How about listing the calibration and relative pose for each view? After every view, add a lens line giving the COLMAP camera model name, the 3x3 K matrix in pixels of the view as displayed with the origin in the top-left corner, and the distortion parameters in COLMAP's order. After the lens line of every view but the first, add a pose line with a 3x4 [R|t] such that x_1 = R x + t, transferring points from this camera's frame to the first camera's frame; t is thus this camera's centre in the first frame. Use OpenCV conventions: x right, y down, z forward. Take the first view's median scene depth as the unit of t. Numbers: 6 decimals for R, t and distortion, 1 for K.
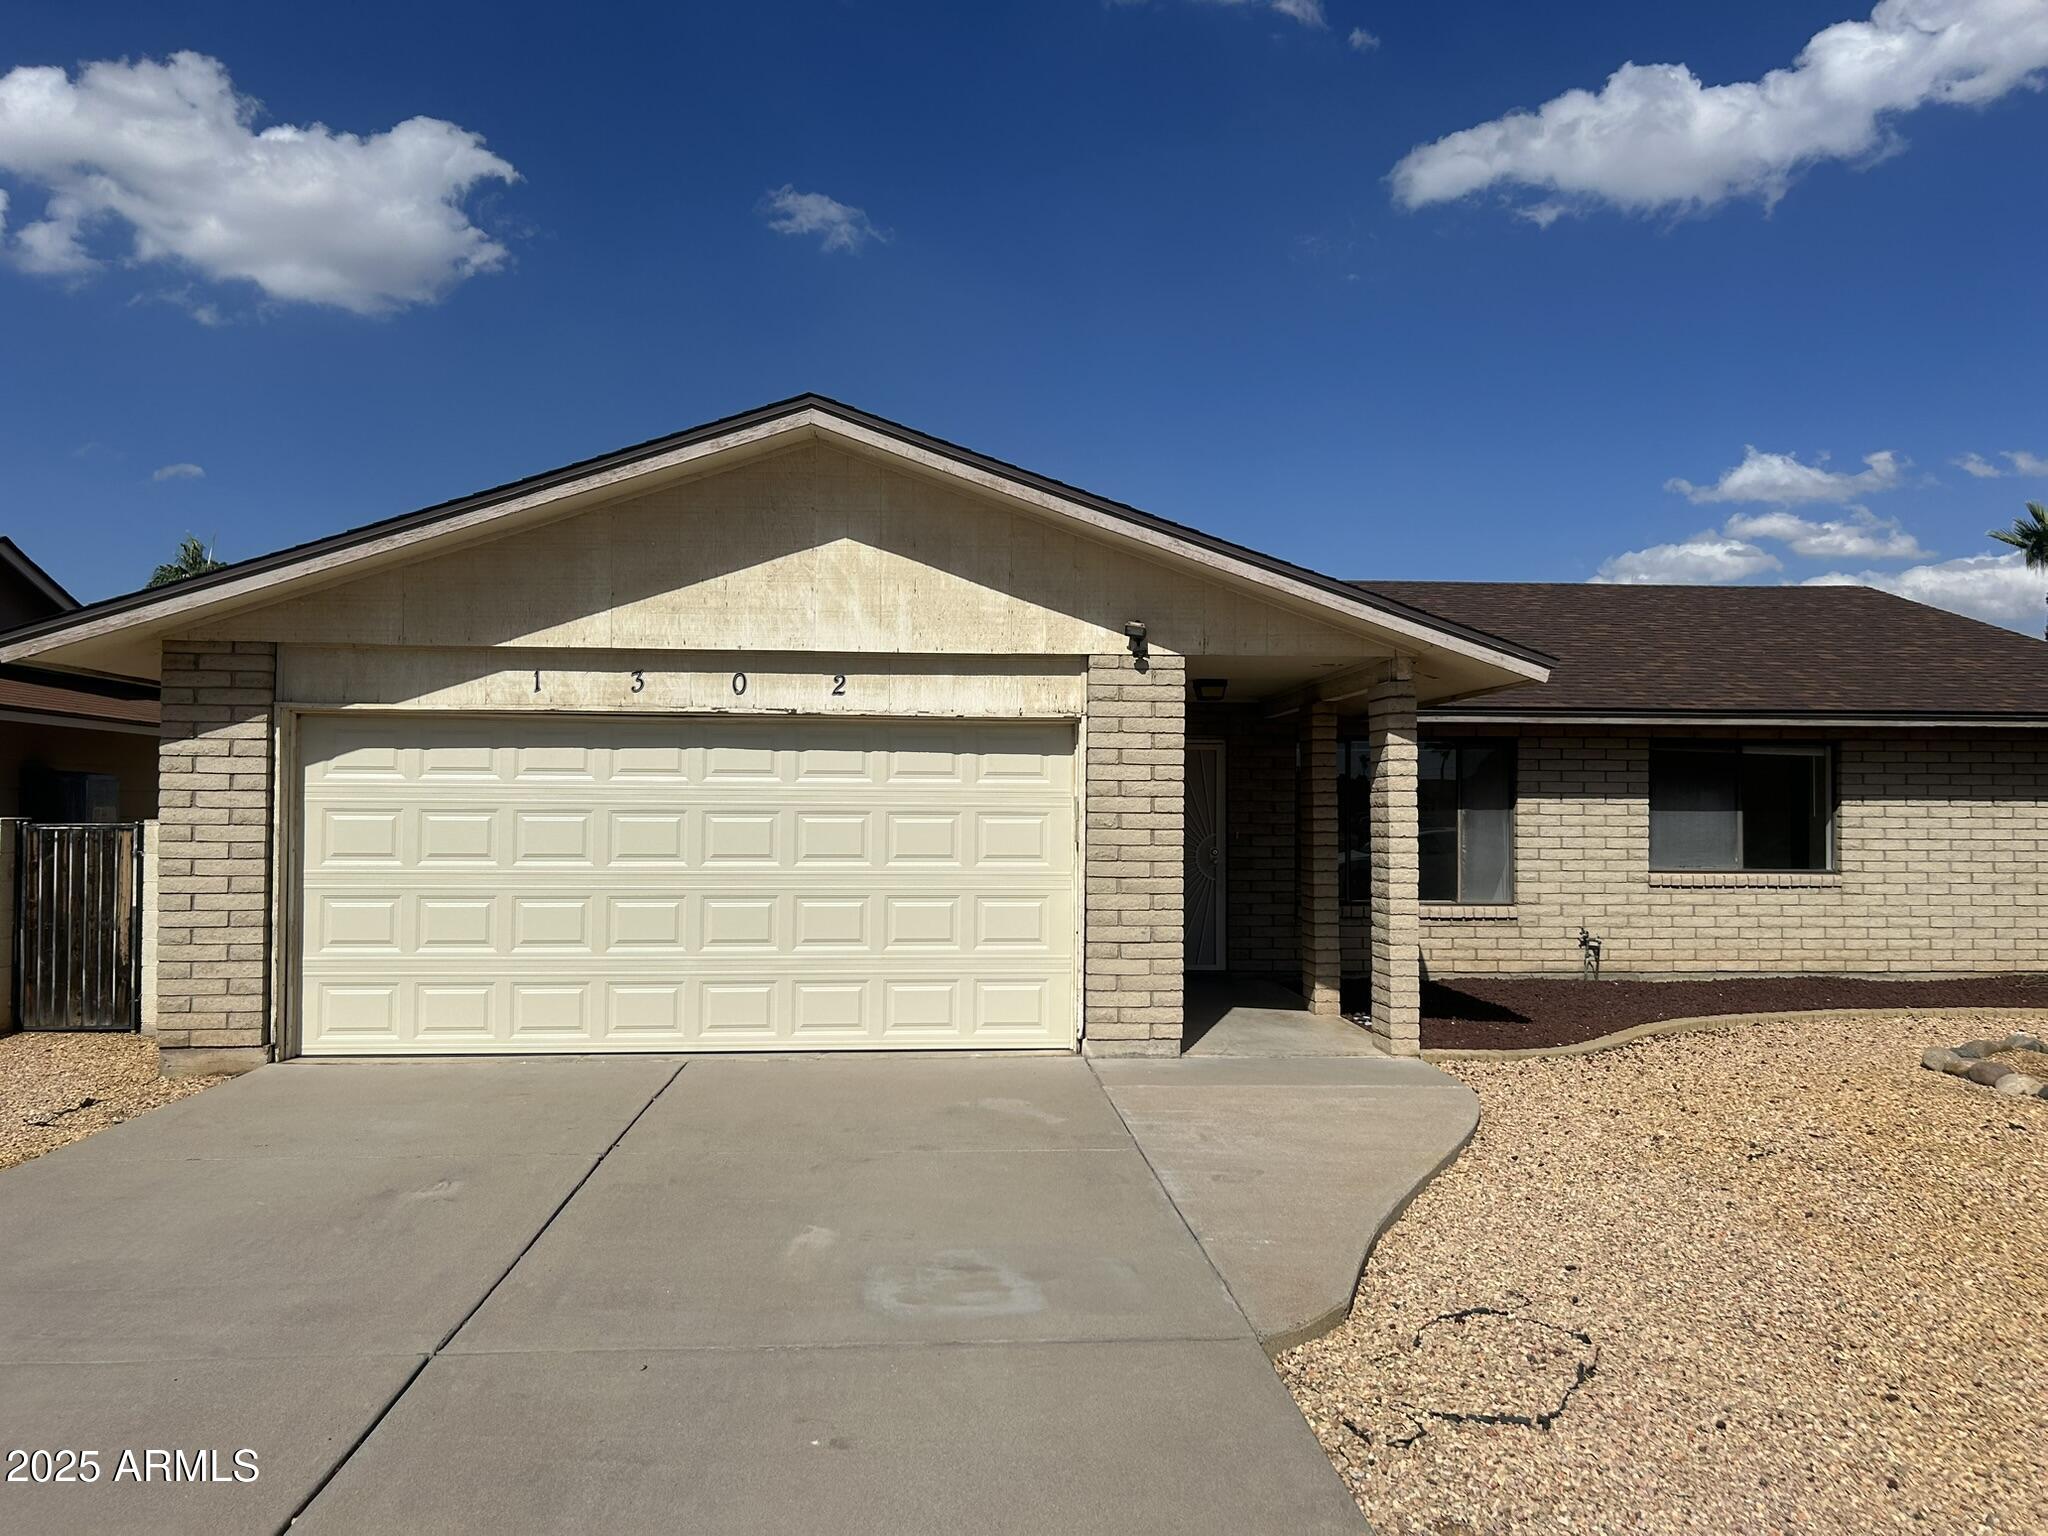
lens RADIAL K [[1484.0, 0, 1021.1], [0, 1484.0, 760.2], [0, 0, 1]] dist [-0.002665, -0.000378]
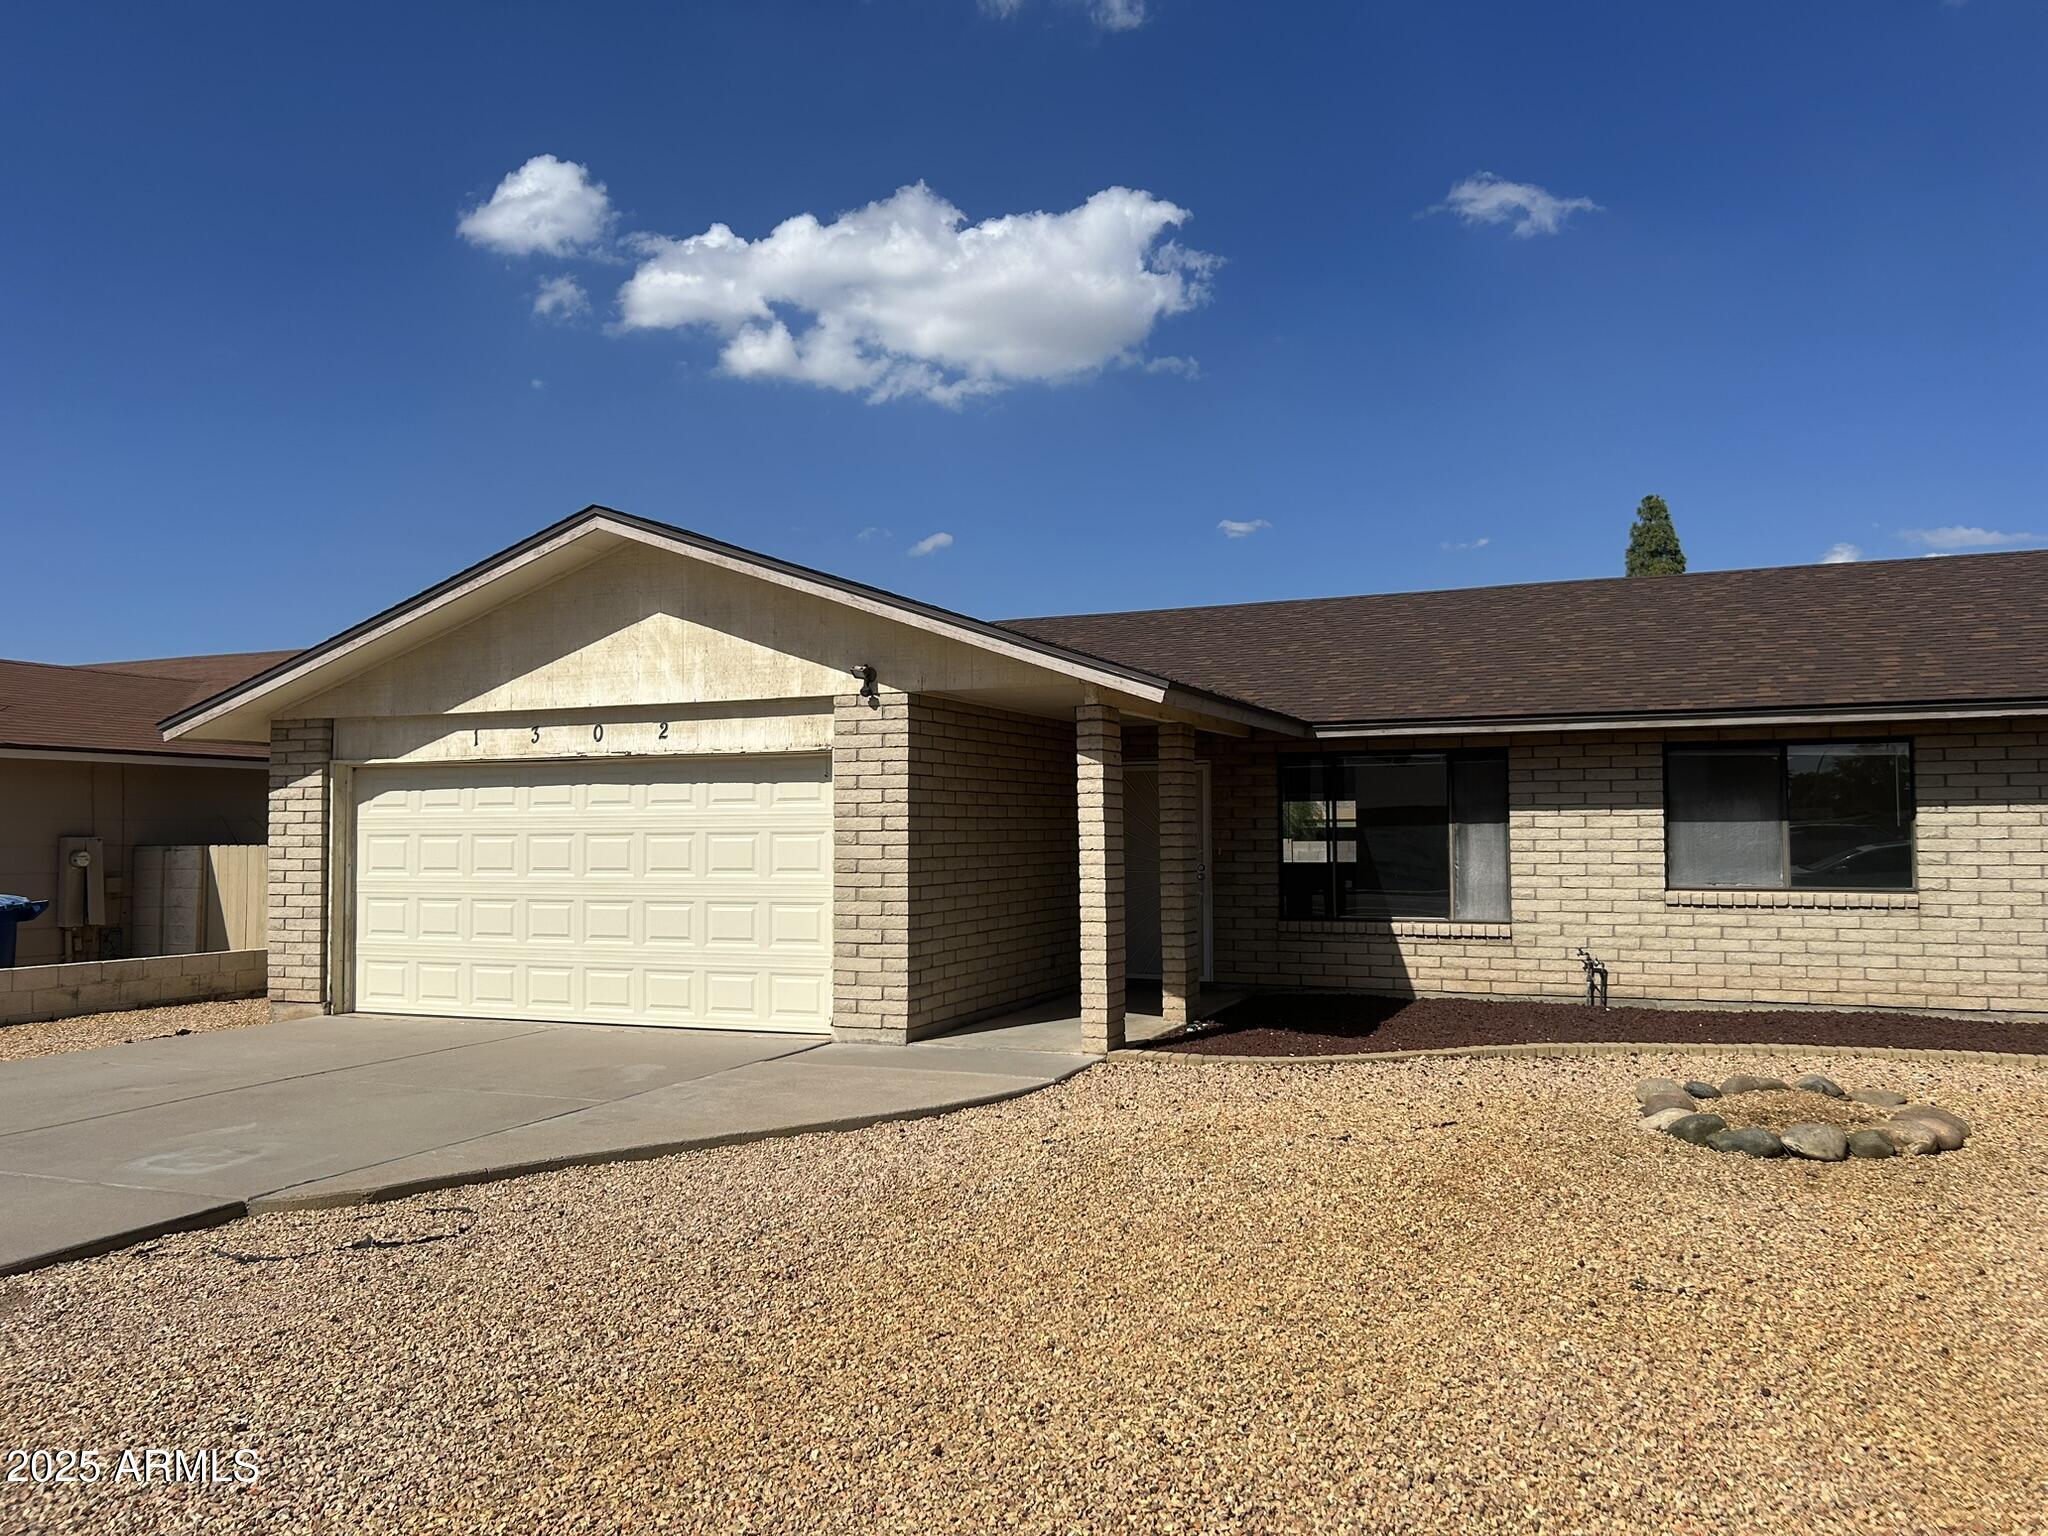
lens RADIAL K [[1484.0, 0, 1010.6], [0, 1484.0, 777.8], [0, 0, 1]] dist [-0.002665, -0.000378]
pose [[0.898575, -0.027344, -0.437967, 0.680180], [0.025913, 0.999621, -0.009243, 0.007438], [0.438054, -0.003044, 0.898943, 0.011124]]
